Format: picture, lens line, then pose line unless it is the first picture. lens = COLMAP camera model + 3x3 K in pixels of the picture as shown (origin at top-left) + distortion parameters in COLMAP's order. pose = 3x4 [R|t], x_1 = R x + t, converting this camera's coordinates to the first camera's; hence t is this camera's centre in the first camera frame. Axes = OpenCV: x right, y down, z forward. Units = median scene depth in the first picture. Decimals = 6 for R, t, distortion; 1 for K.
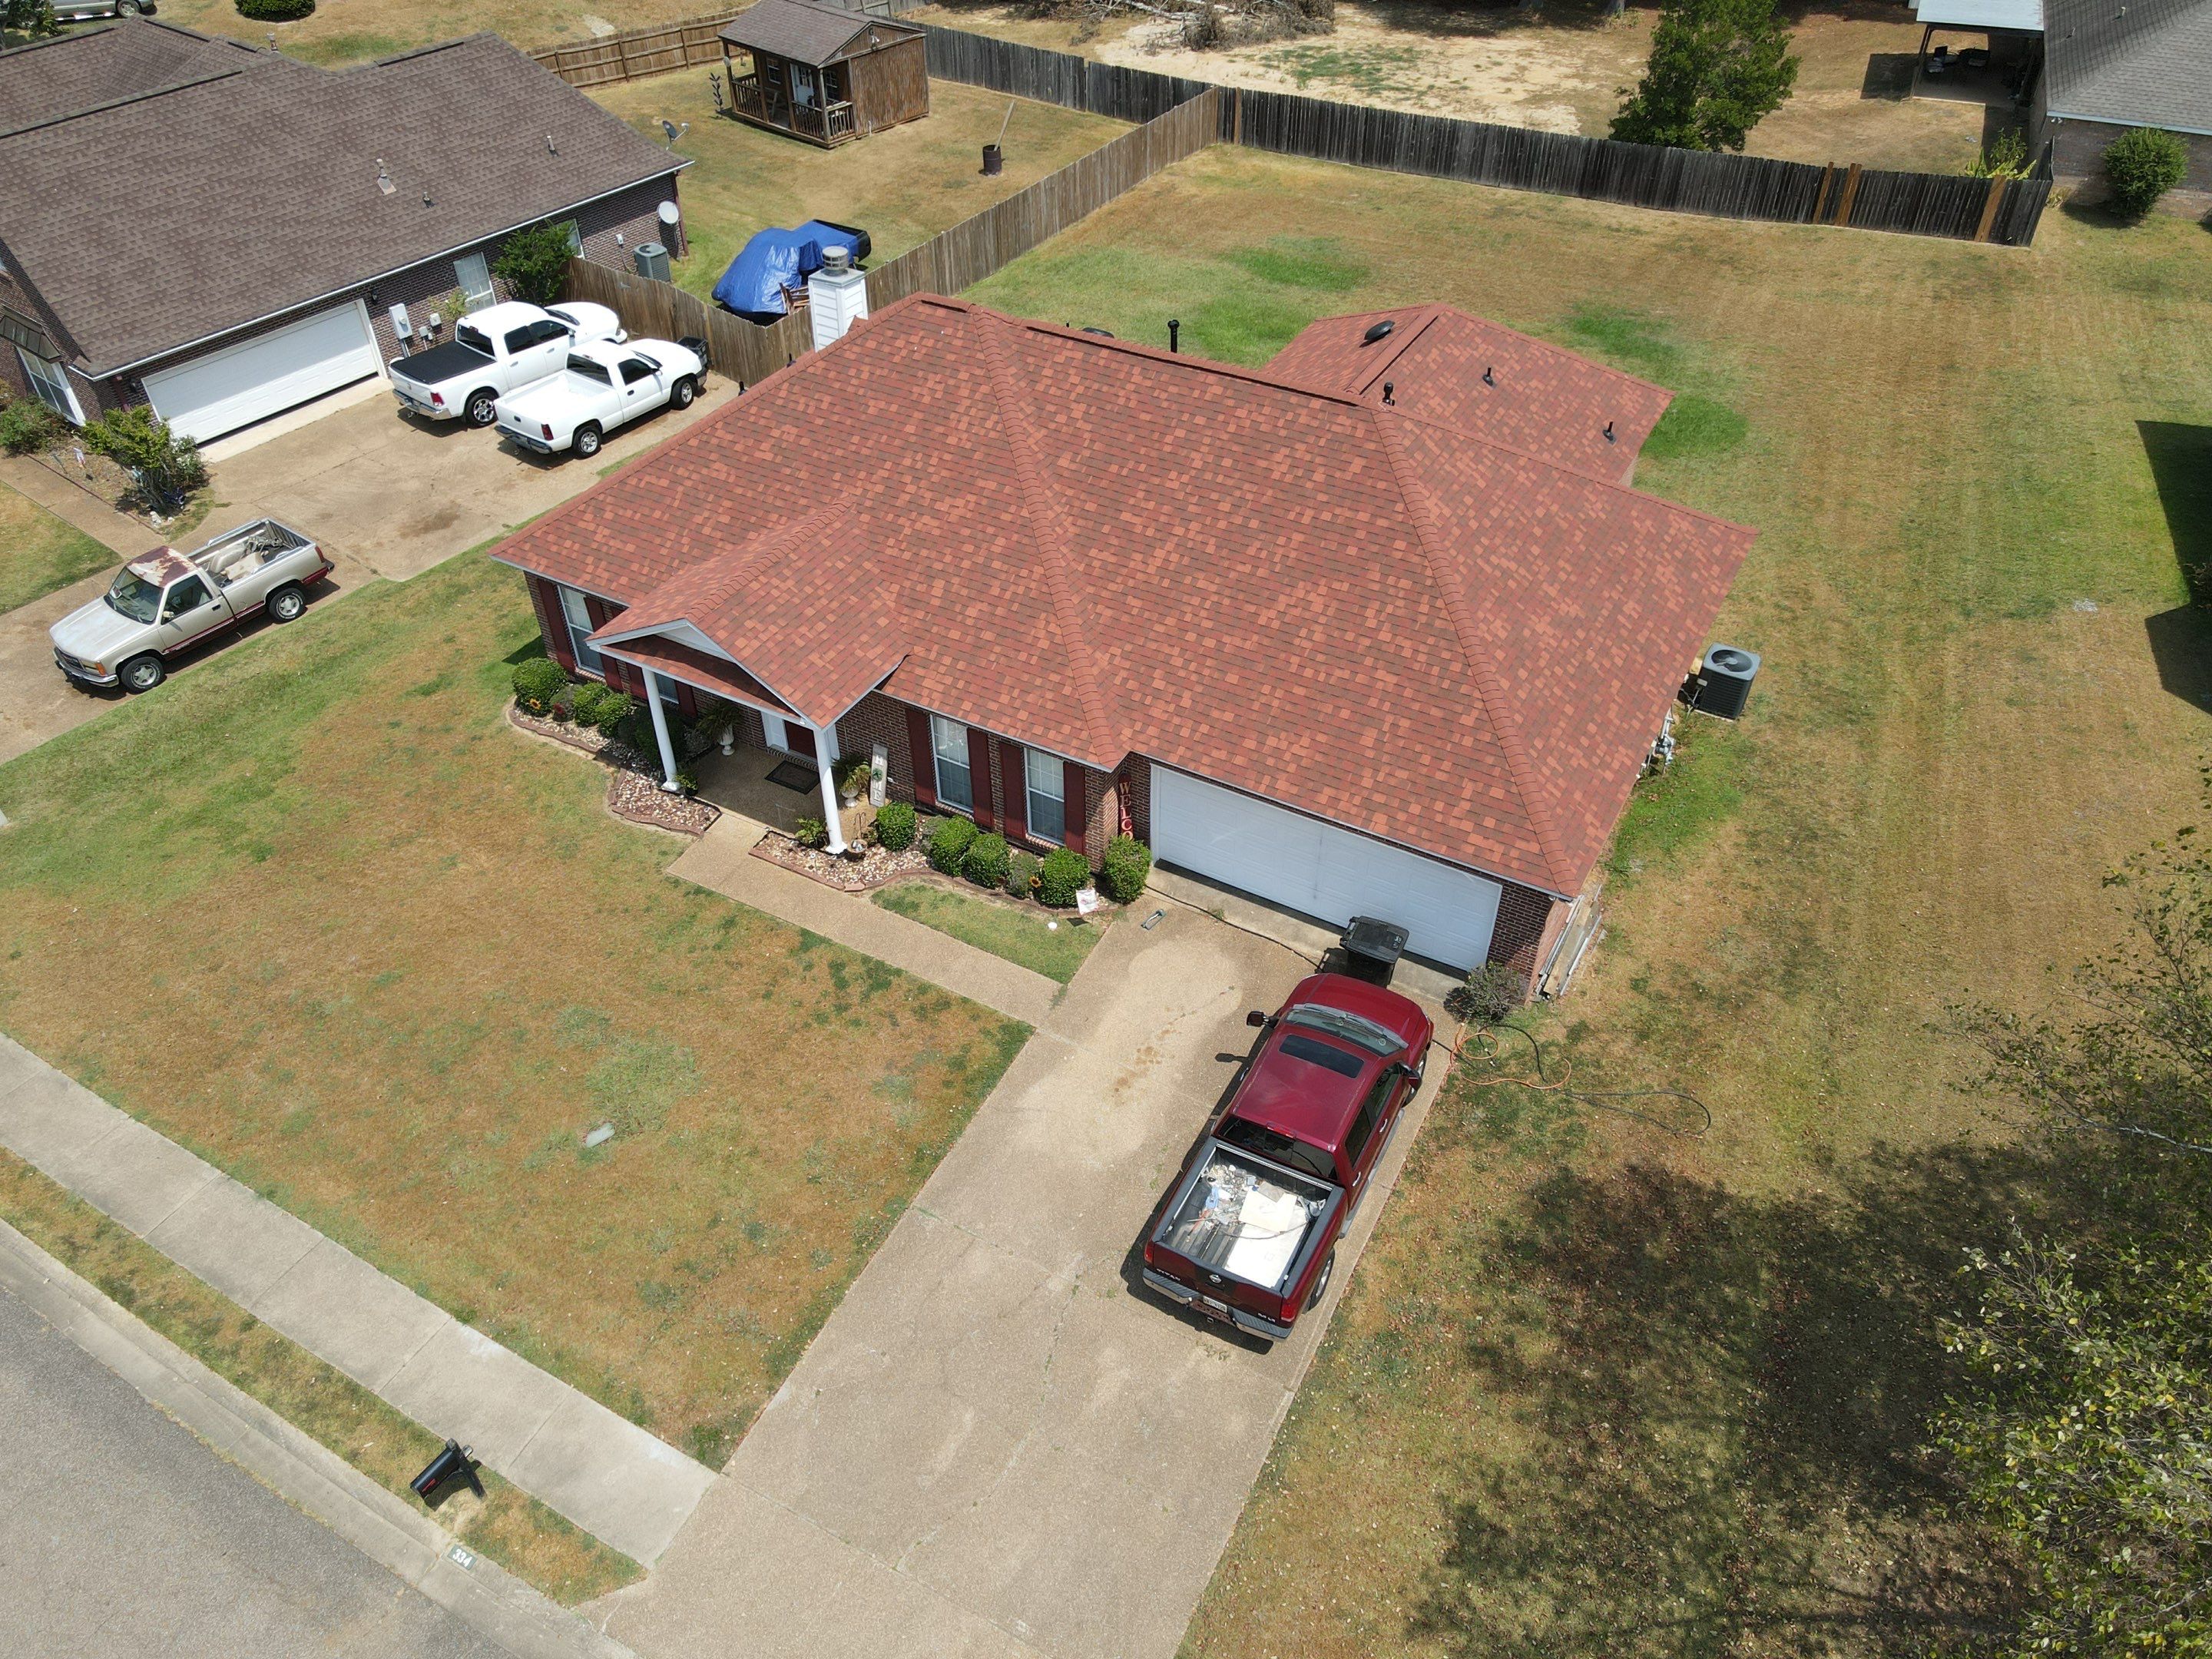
lens RADIAL K [[1605.3, 0, 1109.7], [0, 1605.3, 858.0], [0, 0, 1]] dist [-0.001516, 0.033837]
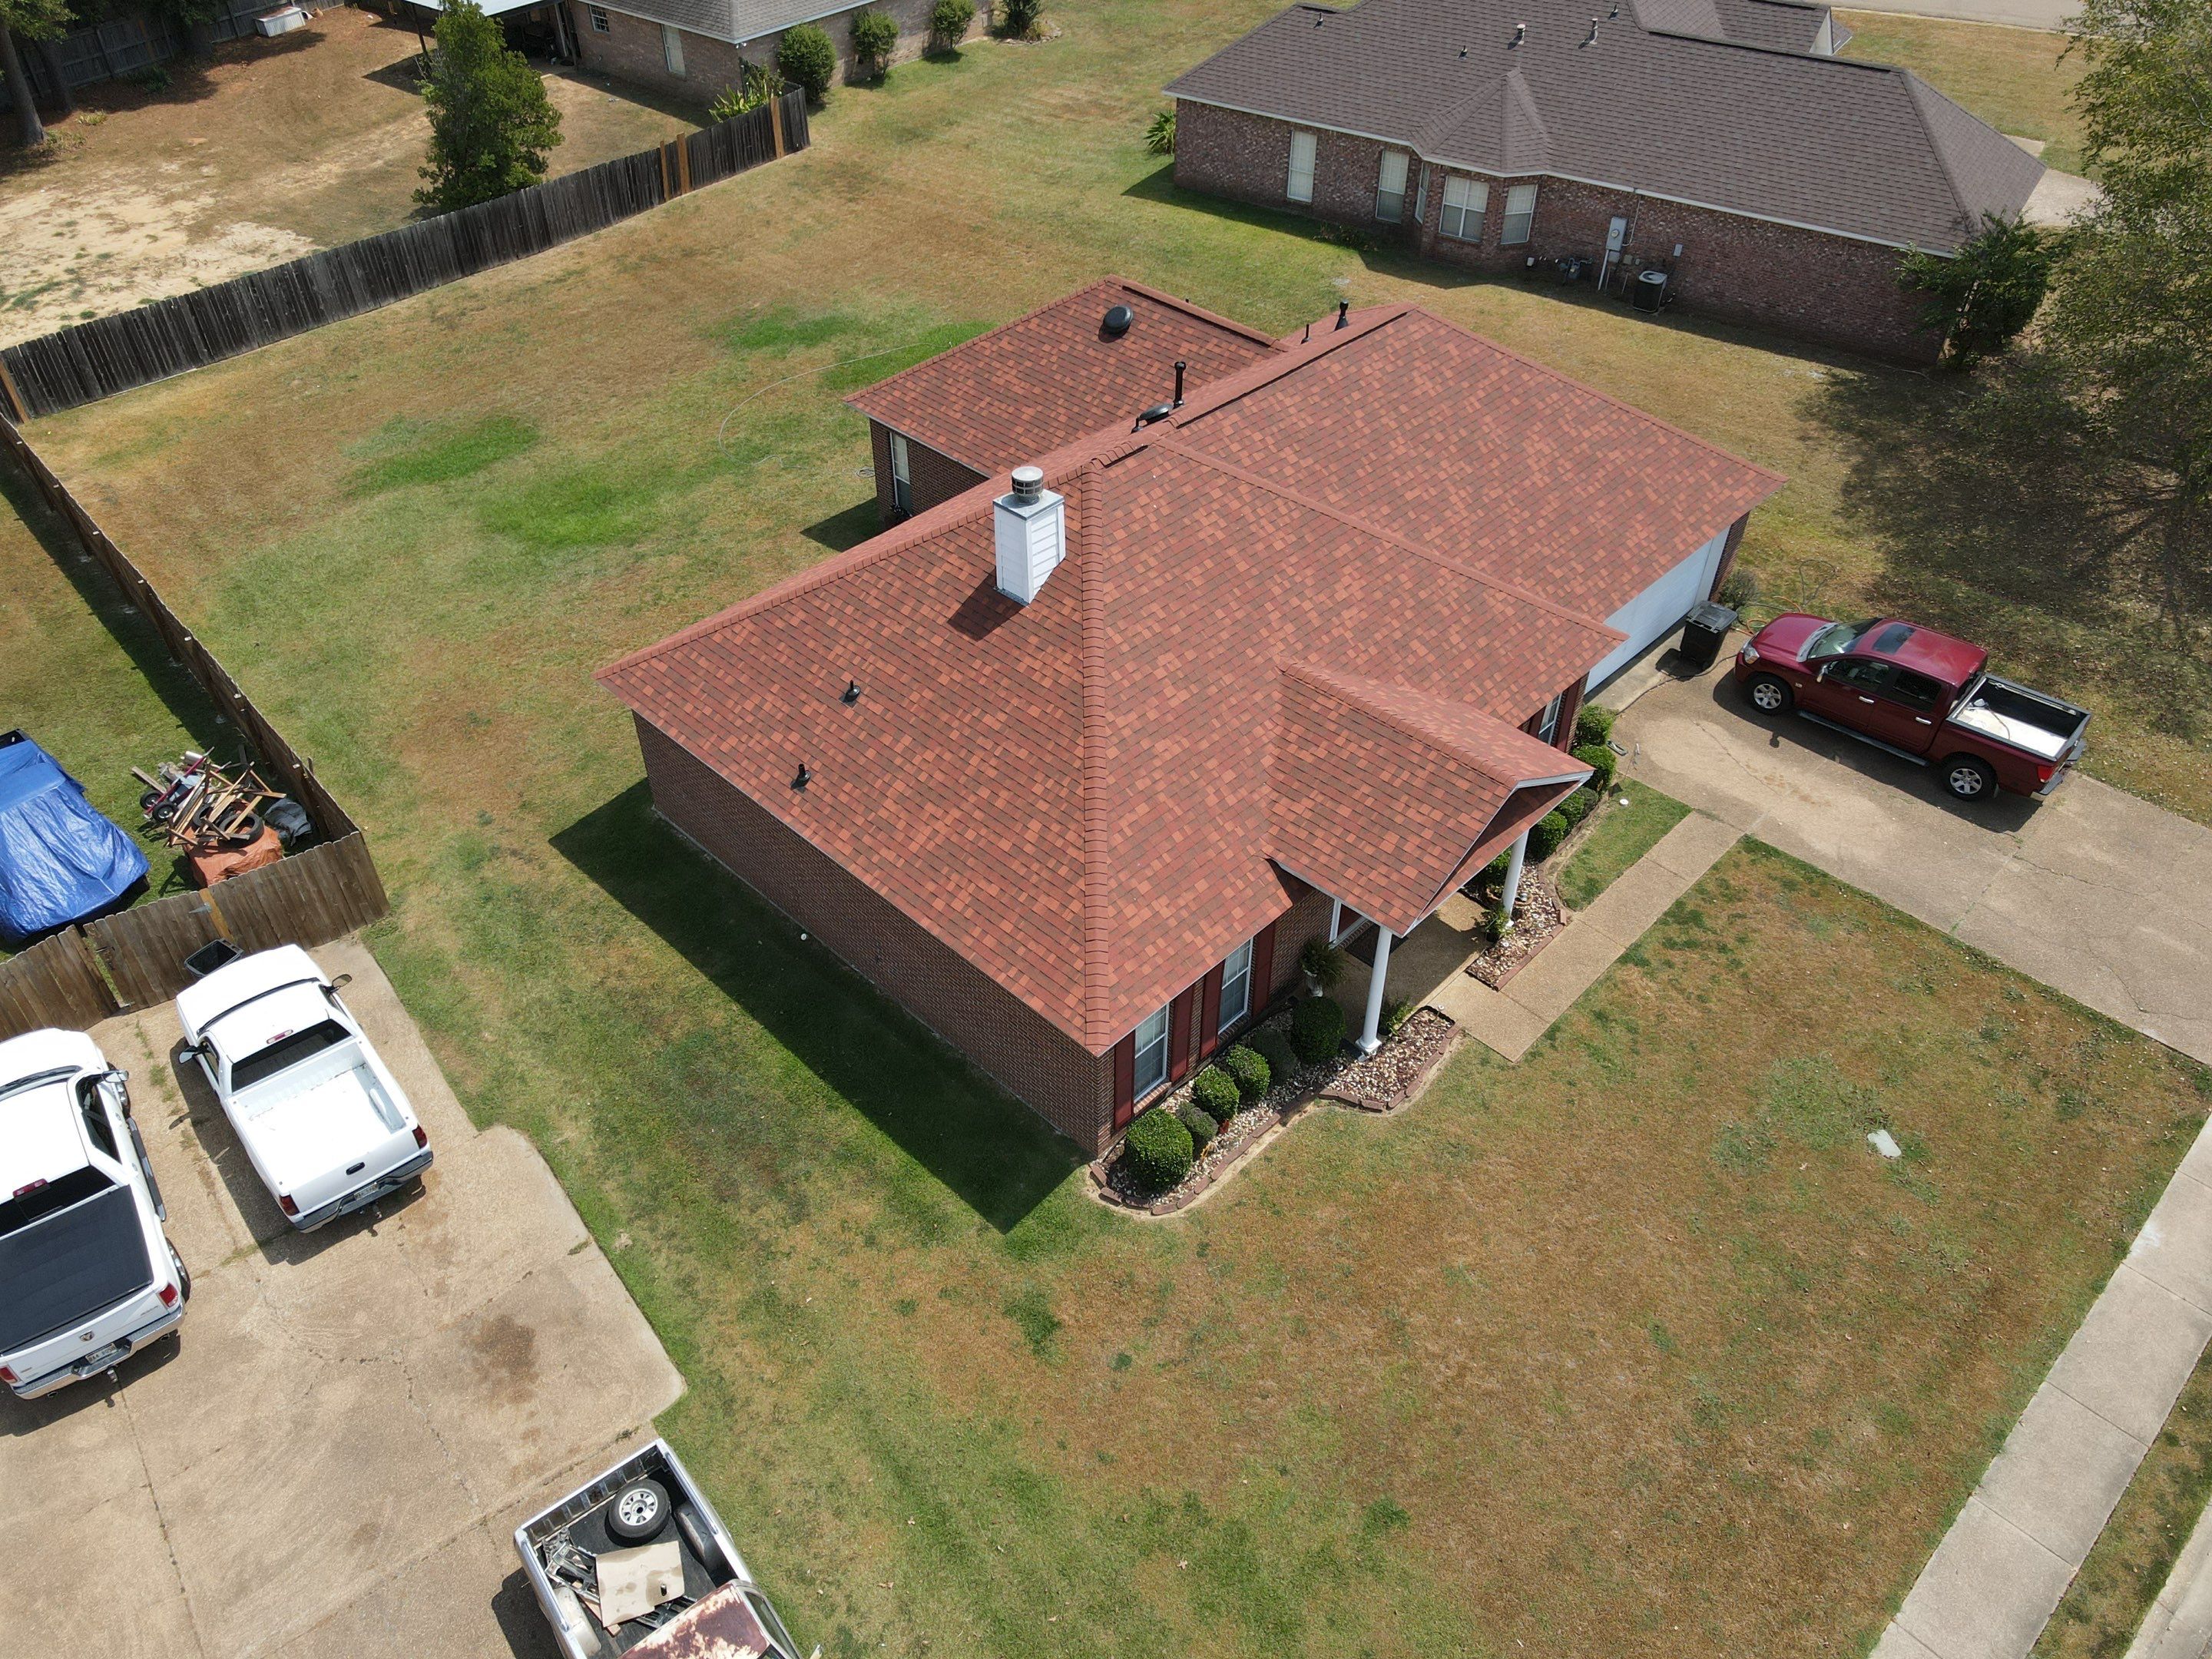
lens RADIAL K [[1605.3, 0, 1113.2], [0, 1605.3, 844.3], [0, 0, 1]] dist [-0.001516, 0.033837]
pose [[0.253200, -0.639721, 0.725704, -0.975845], [0.642280, 0.672129, 0.368401, -0.589632], [-0.723441, 0.372826, 0.581063, 0.641912]]
